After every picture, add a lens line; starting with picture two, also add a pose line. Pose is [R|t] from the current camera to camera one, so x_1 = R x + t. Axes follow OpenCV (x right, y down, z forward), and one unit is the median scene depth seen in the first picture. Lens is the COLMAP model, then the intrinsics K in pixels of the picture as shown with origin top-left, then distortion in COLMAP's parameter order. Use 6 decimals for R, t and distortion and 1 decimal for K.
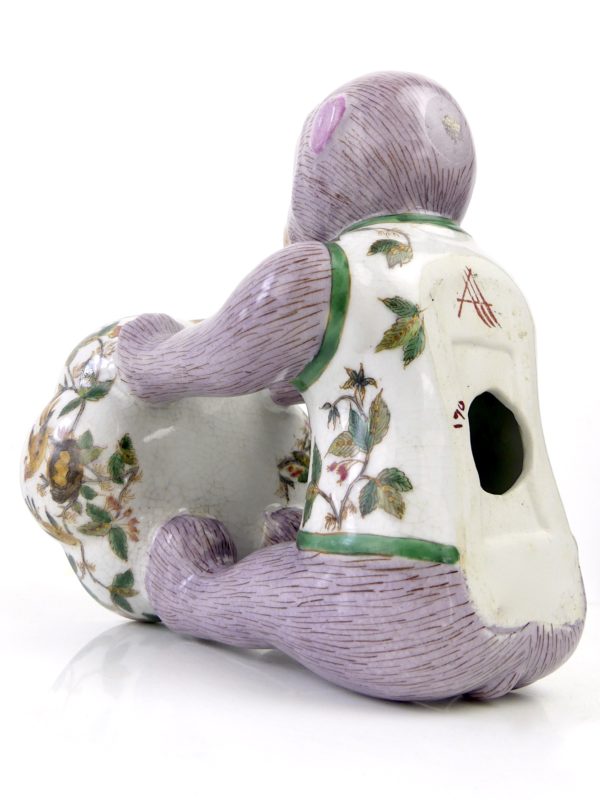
lens RADIAL K [[790.5, 0, 296.5], [0, 790.5, 393.8], [0, 0, 1]] dist [-0.016977, 0.000000]
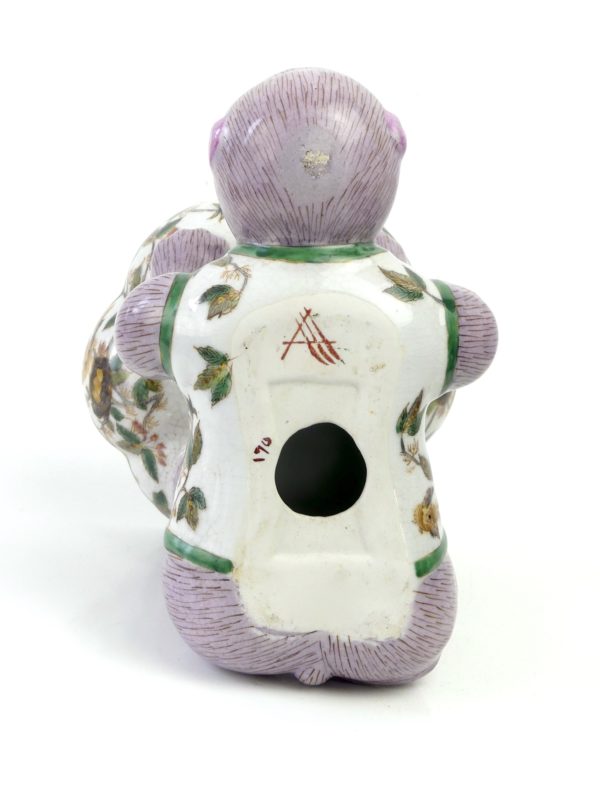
lens RADIAL K [[1910.3, 0, 299.4], [0, 1910.3, 401.5], [0, 0, 1]] dist [0.032835, 0.000000]
pose [[0.850173, 0.155706, -0.502953, 1.587927], [-0.002865, 0.956624, 0.291312, -0.823859], [0.526495, -0.246225, 0.813742, -1.175519]]
